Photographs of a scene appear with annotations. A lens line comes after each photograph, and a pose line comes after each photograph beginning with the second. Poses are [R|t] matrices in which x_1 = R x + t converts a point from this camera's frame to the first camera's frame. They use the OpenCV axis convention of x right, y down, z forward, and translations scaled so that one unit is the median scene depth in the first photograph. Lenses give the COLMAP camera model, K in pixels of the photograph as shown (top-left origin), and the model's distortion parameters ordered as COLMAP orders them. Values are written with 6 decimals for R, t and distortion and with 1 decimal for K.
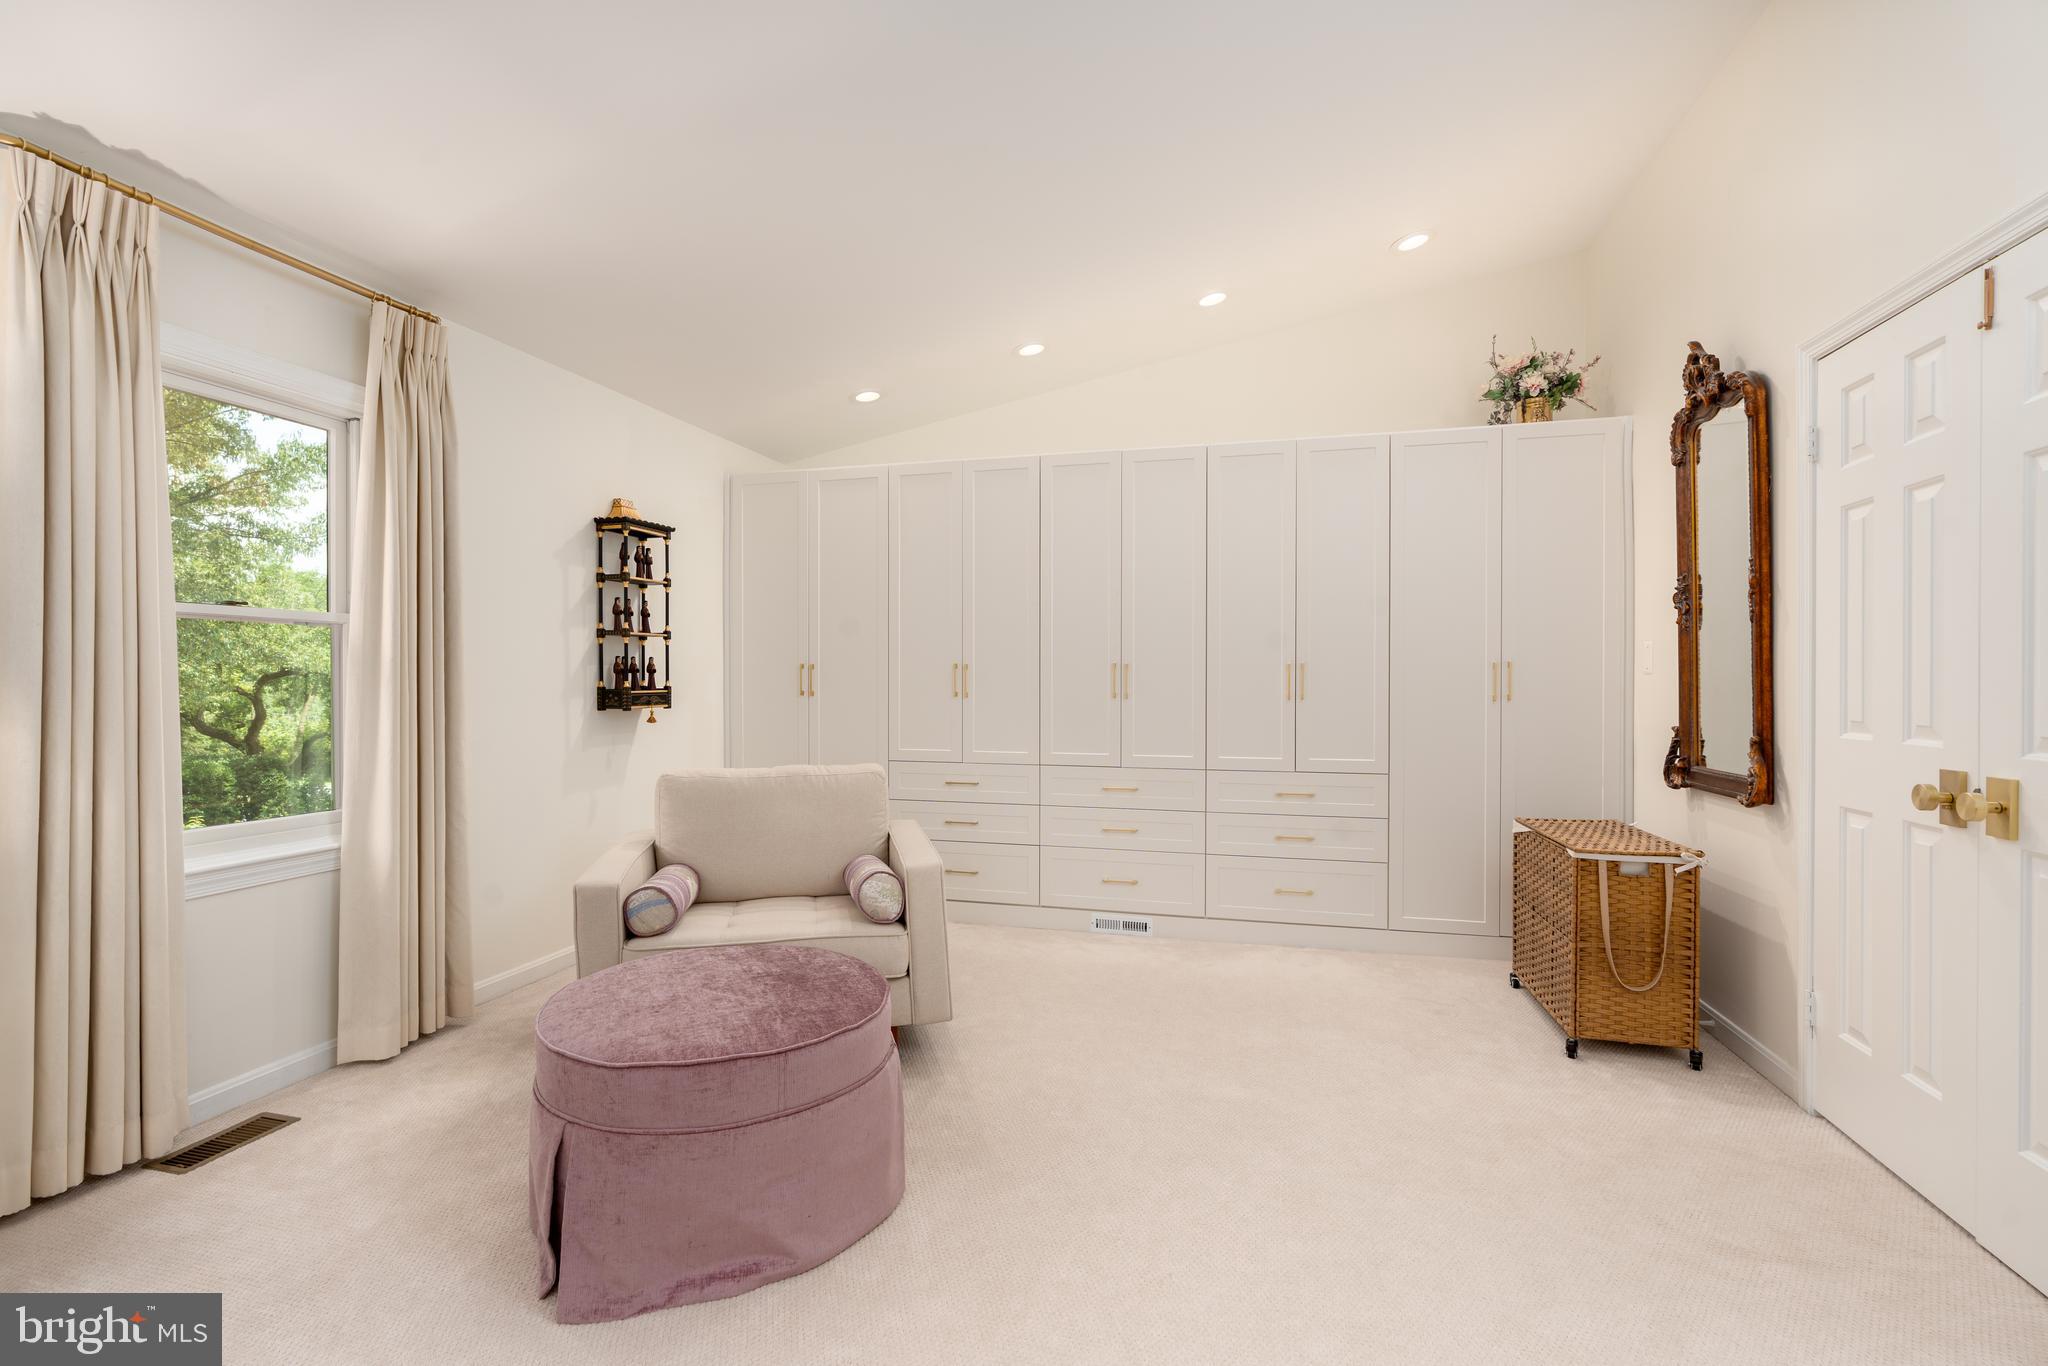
lens RADIAL K [[931.1, 0, 1025.3], [0, 931.1, 687.7], [0, 0, 1]] dist [-0.002901, 0.001193]
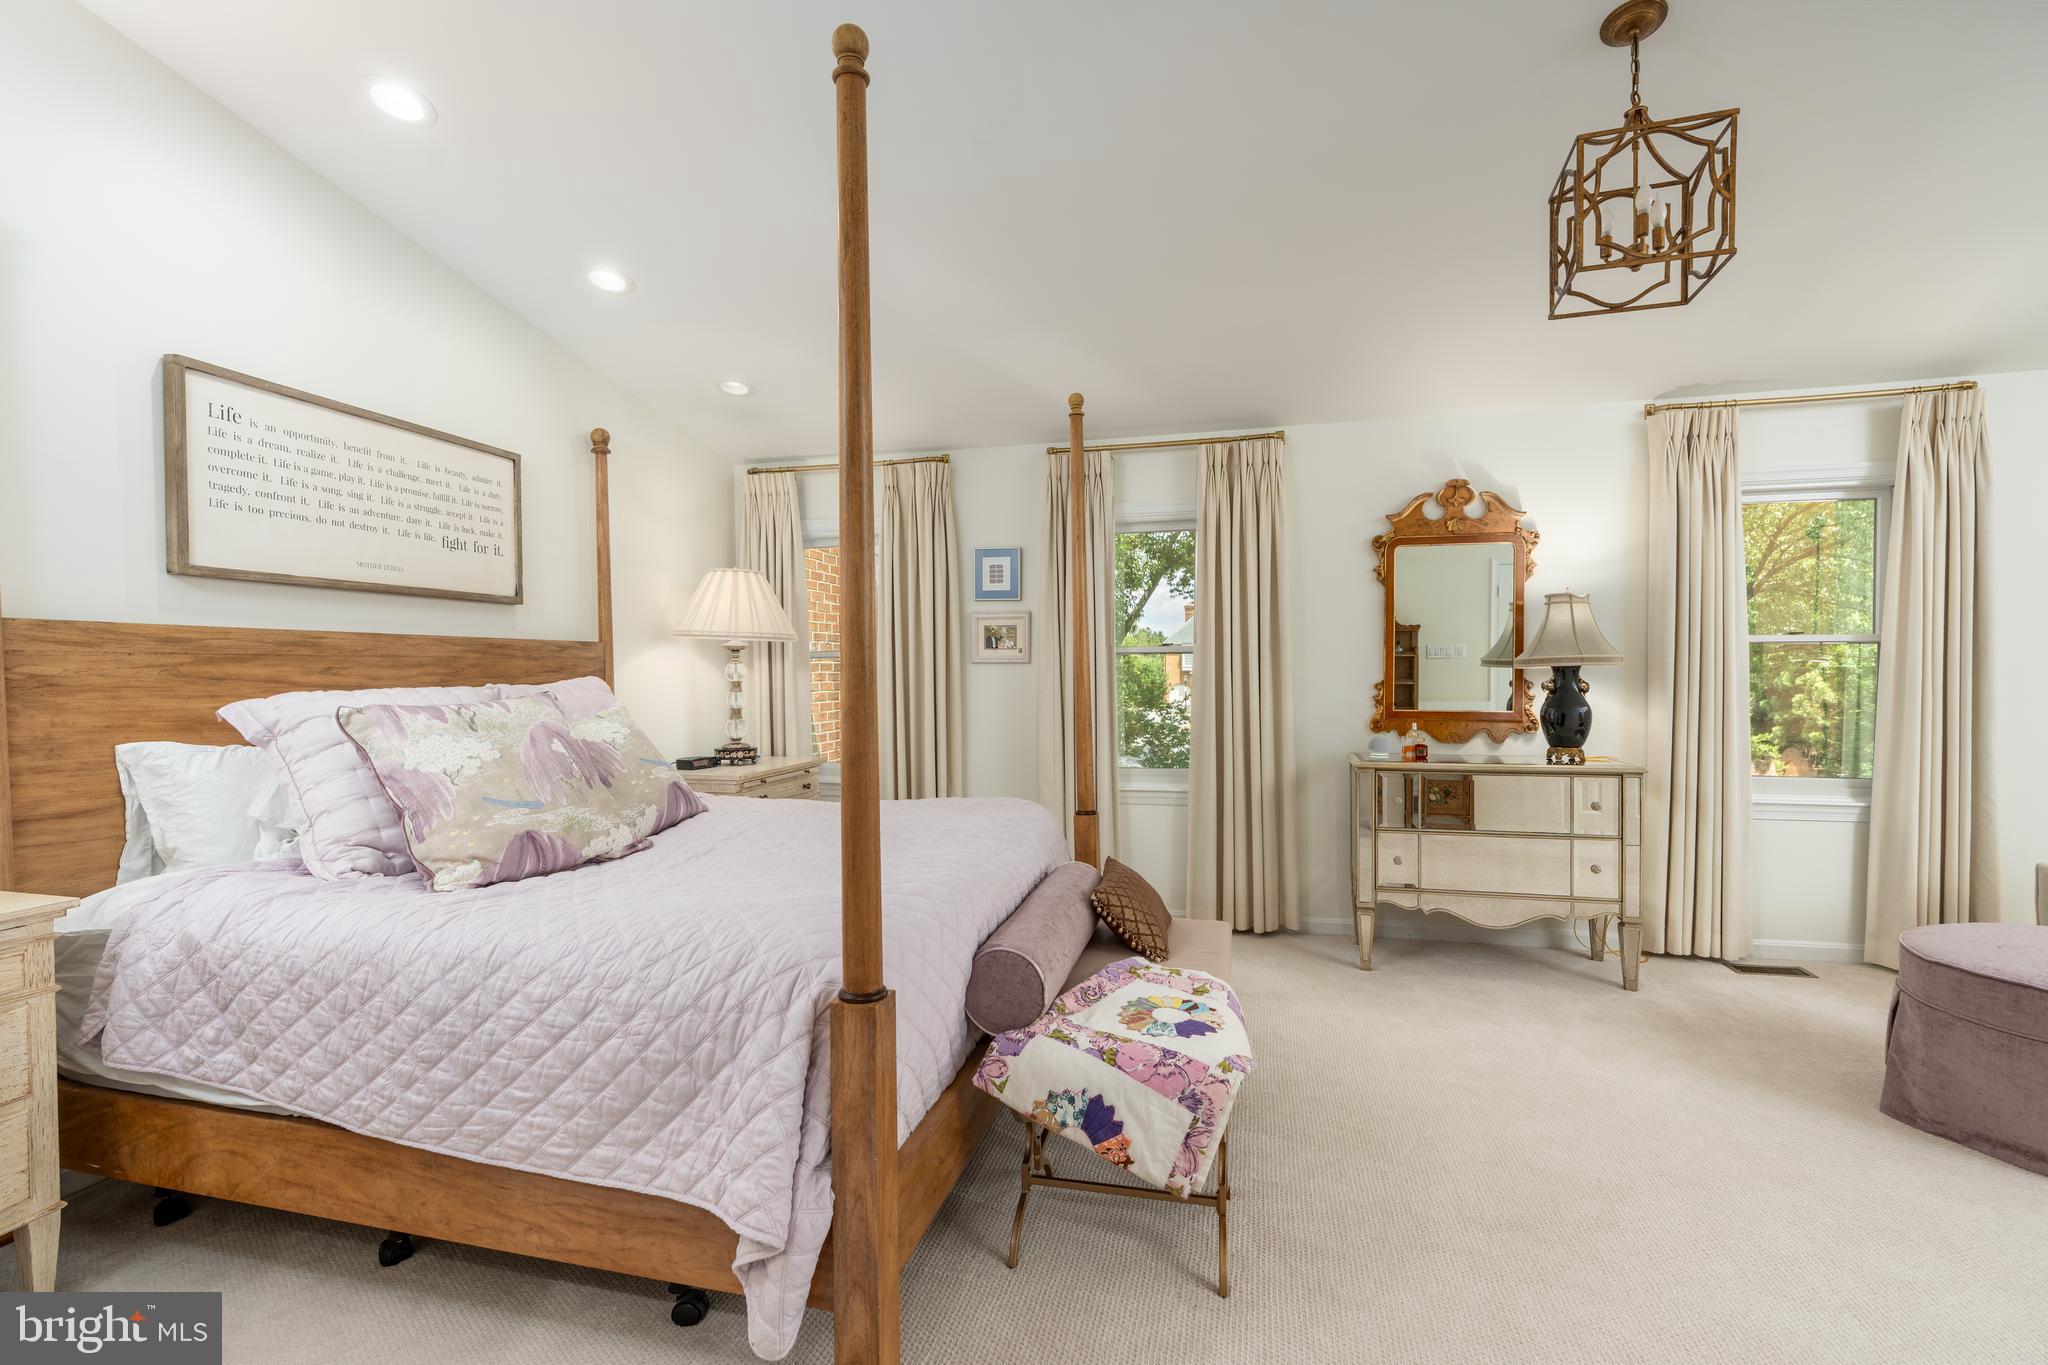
lens RADIAL K [[931.1, 0, 1022.6], [0, 931.1, 685.8], [0, 0, 1]] dist [-0.002901, 0.001193]
pose [[0.012624, 0.014266, -0.999819, 0.720885], [0.001680, 0.999897, 0.014288, -0.032841], [0.999919, -0.001860, 0.012598, -0.314382]]
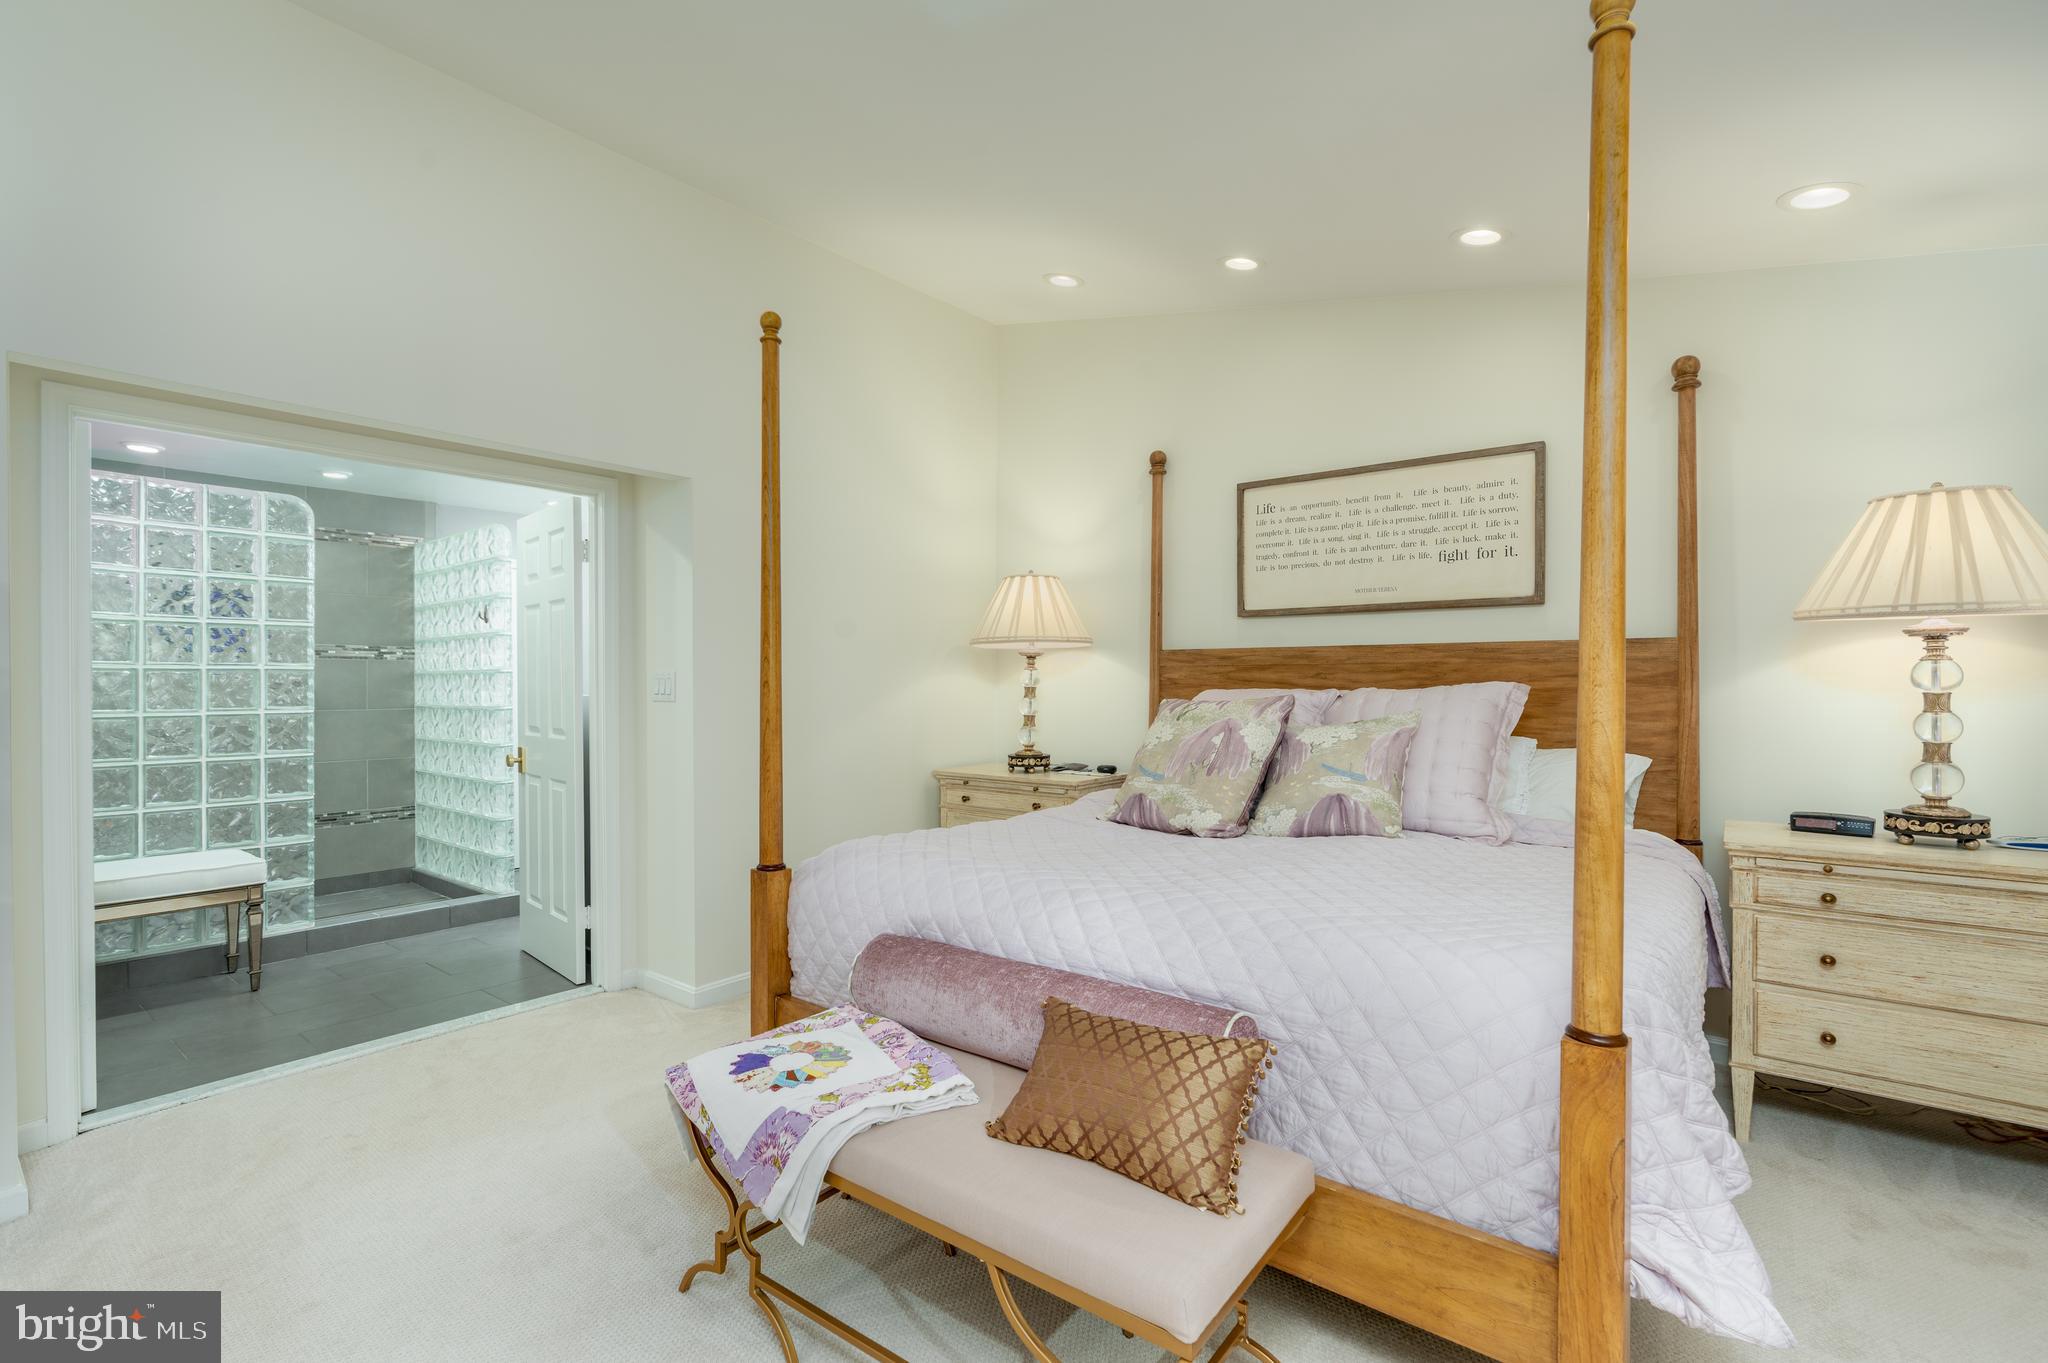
lens RADIAL K [[931.1, 0, 1022.7], [0, 931.1, 680.4], [0, 0, 1]] dist [-0.002901, 0.001193]
pose [[-0.917906, -0.000674, 0.396797, -1.481423], [0.001033, 0.999991, 0.004090, -0.037037], [-0.396796, 0.004164, -0.917897, 0.968619]]
